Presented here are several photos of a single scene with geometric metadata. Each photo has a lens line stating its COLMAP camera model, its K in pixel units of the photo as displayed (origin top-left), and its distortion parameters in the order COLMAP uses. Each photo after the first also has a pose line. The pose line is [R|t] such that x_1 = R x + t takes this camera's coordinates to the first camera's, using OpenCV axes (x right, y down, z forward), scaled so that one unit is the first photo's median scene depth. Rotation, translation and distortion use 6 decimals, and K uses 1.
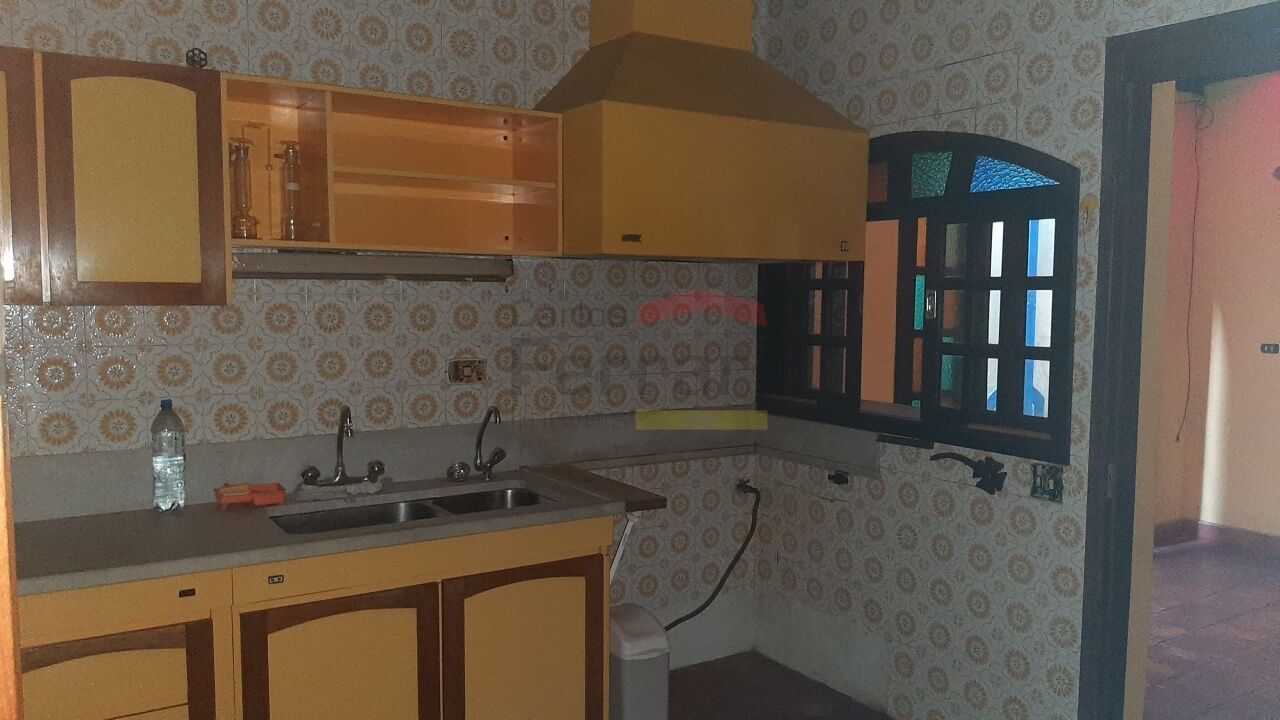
lens RADIAL K [[976.4, 0, 621.5], [0, 976.4, 363.7], [0, 0, 1]] dist [-0.002923, -0.002677]
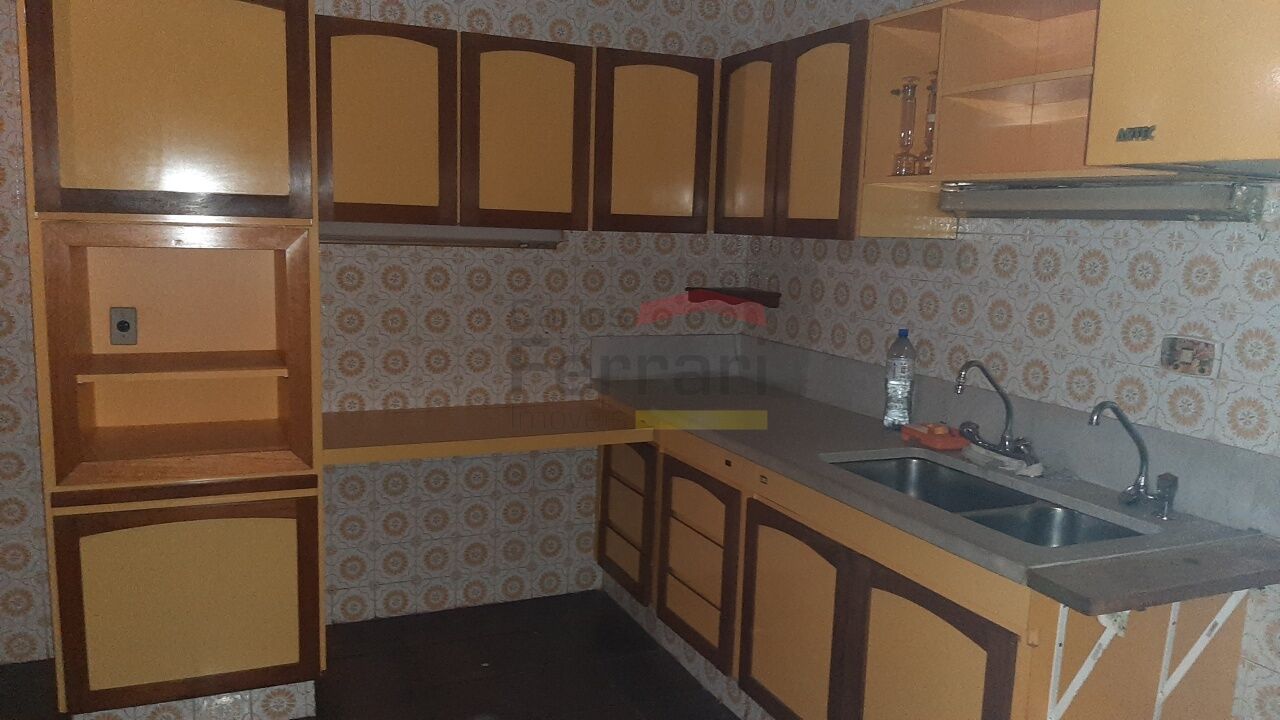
lens RADIAL K [[976.4, 0, 621.5], [0, 976.4, 363.7], [0, 0, 1]] dist [-0.002923, -0.002677]
pose [[-0.166562, 0.127388, -0.977768, 0.625060], [-0.104544, 0.983749, 0.145976, -0.049162], [0.980473, 0.126534, -0.150538, 0.806403]]
